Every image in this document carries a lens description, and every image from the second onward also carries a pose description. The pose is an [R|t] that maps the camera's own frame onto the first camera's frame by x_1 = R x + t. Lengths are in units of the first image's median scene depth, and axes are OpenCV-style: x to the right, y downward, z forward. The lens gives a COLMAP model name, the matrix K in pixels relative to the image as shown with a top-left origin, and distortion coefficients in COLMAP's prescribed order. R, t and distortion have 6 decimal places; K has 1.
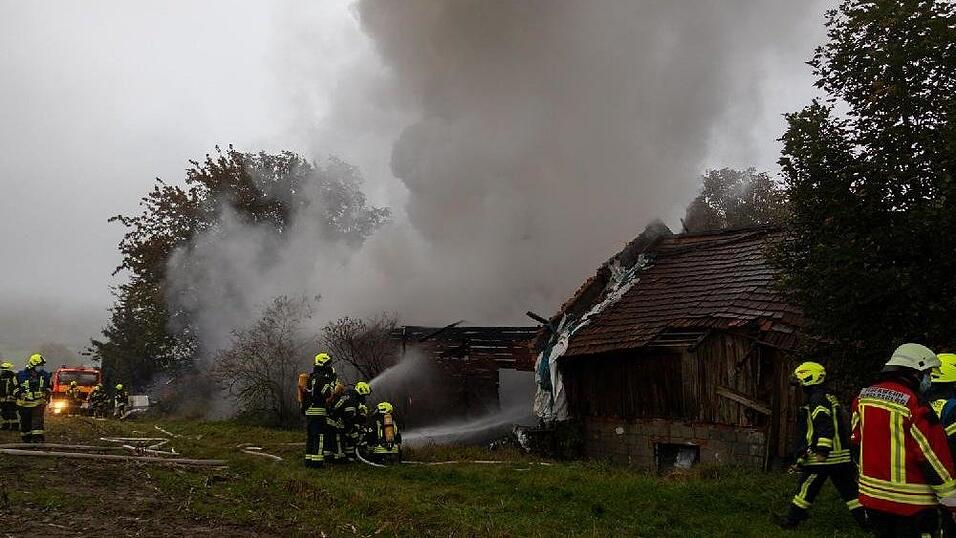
lens RADIAL K [[755.4, 0, 478.0], [0, 755.4, 269.0], [0, 0, 1]] dist [0.007033, 0.000847]
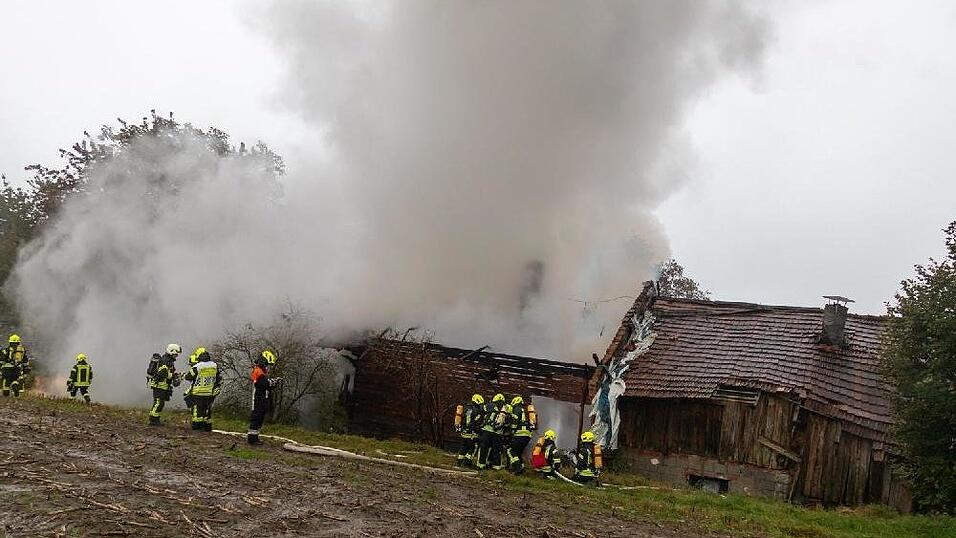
lens RADIAL K [[755.4, 0, 478.0], [0, 755.4, 269.0], [0, 0, 1]] dist [0.007033, 0.000847]
pose [[0.929232, 0.155821, 0.335034, -0.519914], [-0.156250, 0.987379, -0.025855, -0.014502], [-0.334834, -0.028324, 0.941851, -0.035624]]
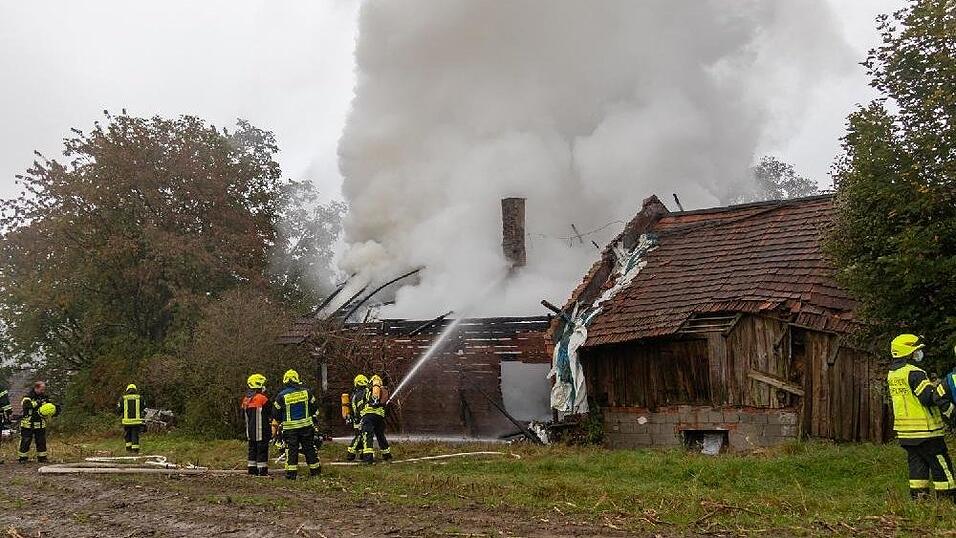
lens RADIAL K [[923.2, 0, 478.0], [0, 923.2, 269.0], [0, 0, 1]] dist [-0.009986, 0.002318]
pose [[0.989676, -0.031006, 0.139928, -0.177136], [0.026461, 0.999064, 0.034229, -0.025443], [-0.140858, -0.030173, 0.989570, -0.132658]]
